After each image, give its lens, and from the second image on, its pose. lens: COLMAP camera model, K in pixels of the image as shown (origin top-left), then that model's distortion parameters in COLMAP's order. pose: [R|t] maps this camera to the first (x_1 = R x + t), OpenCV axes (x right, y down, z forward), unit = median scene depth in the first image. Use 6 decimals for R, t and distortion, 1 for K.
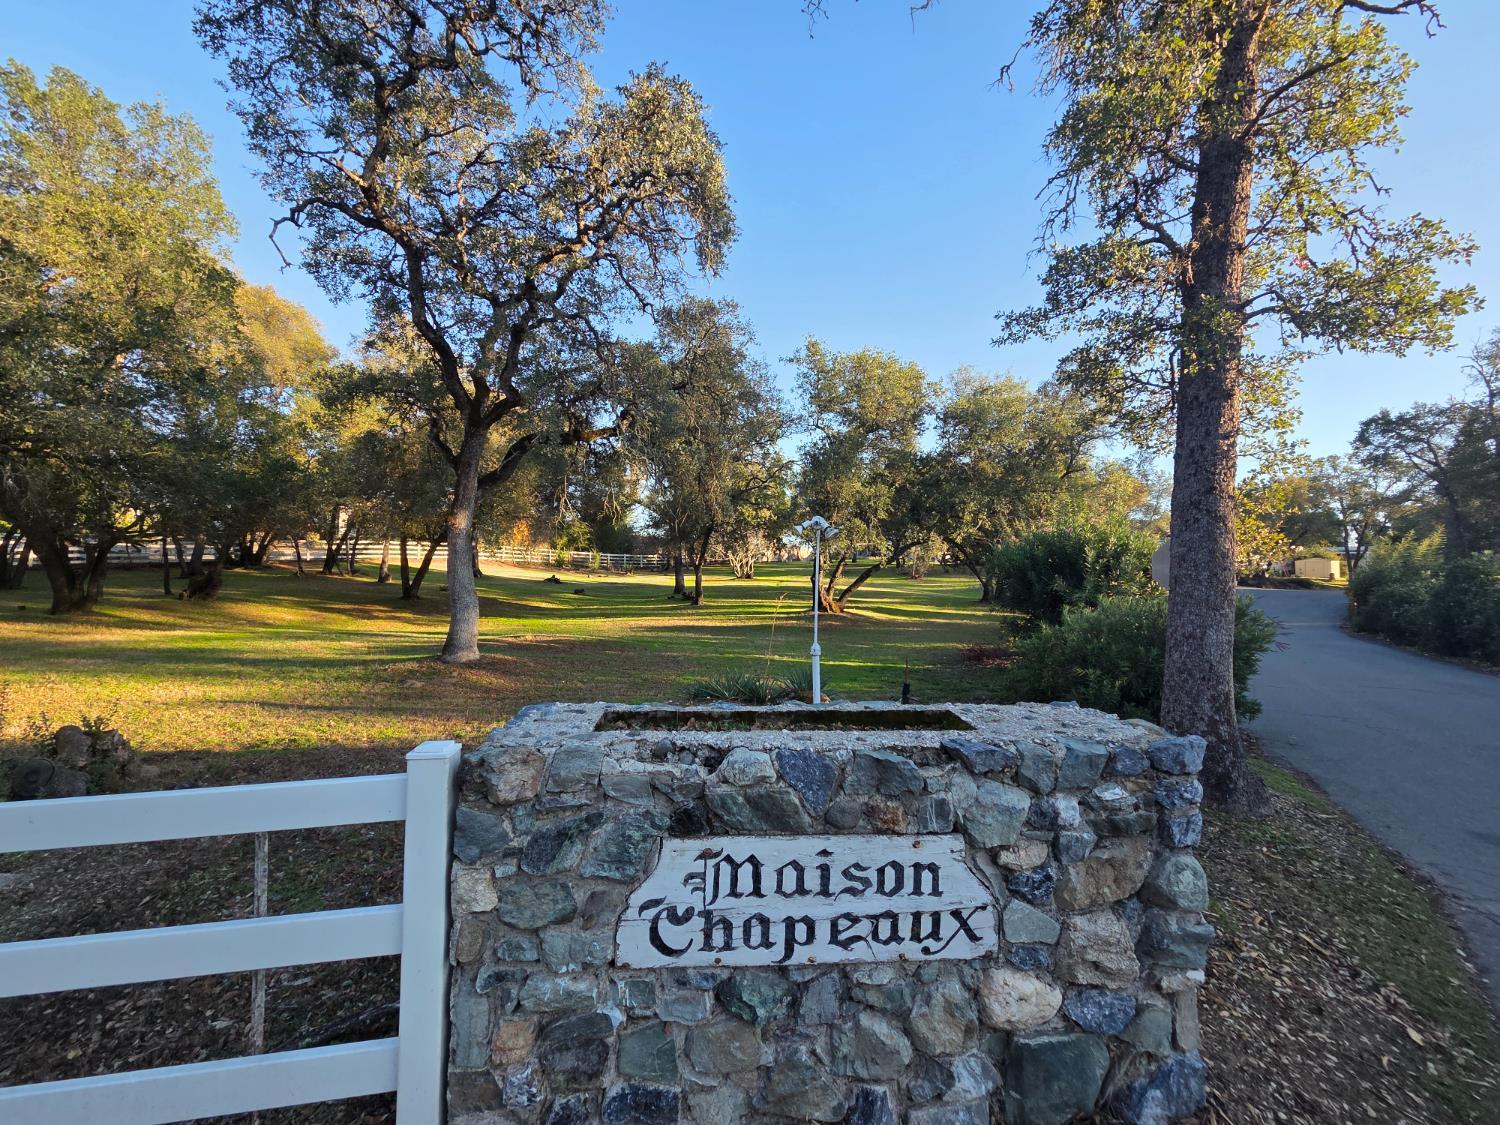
lens RADIAL K [[607.6, 0, 752.1], [0, 607.6, 560.7], [0, 0, 1]] dist [-0.001348, -0.000990]
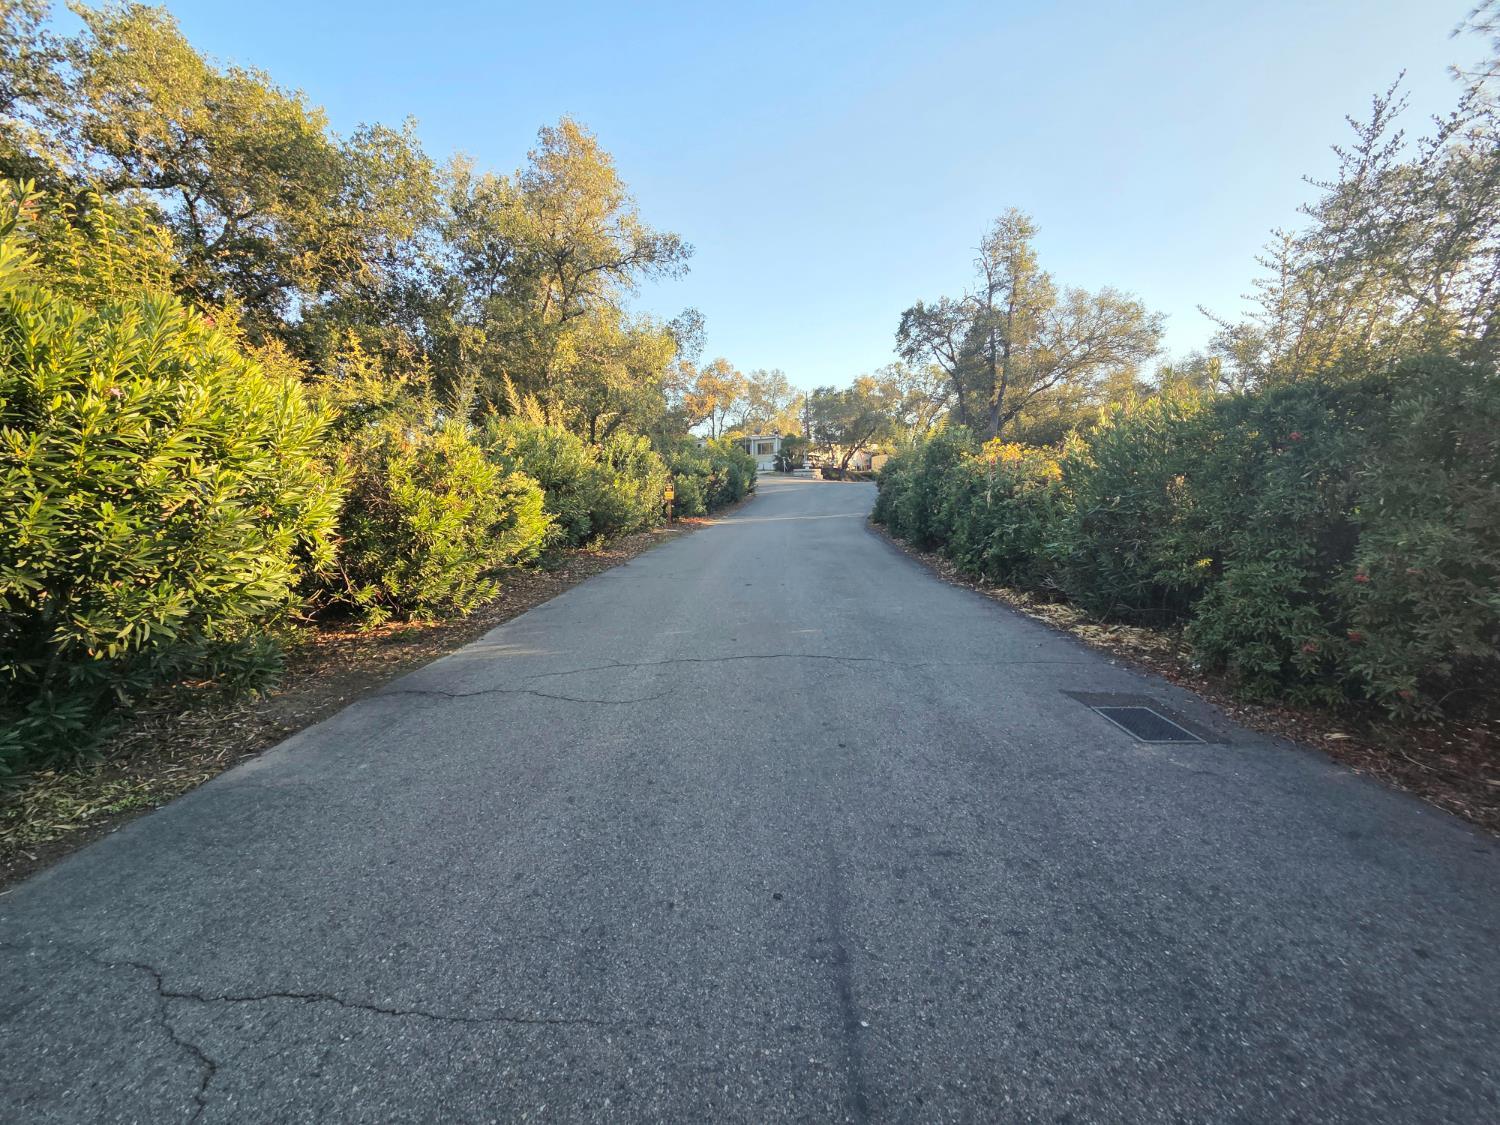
lens RADIAL K [[607.6, 0, 747.9], [0, 607.6, 563.1], [0, 0, 1]] dist [-0.001348, -0.000990]
pose [[0.875486, -0.081706, 0.476286, 0.273757], [0.001928, 0.986185, 0.165635, 0.016192], [-0.483240, -0.144092, 0.863549, 0.197531]]
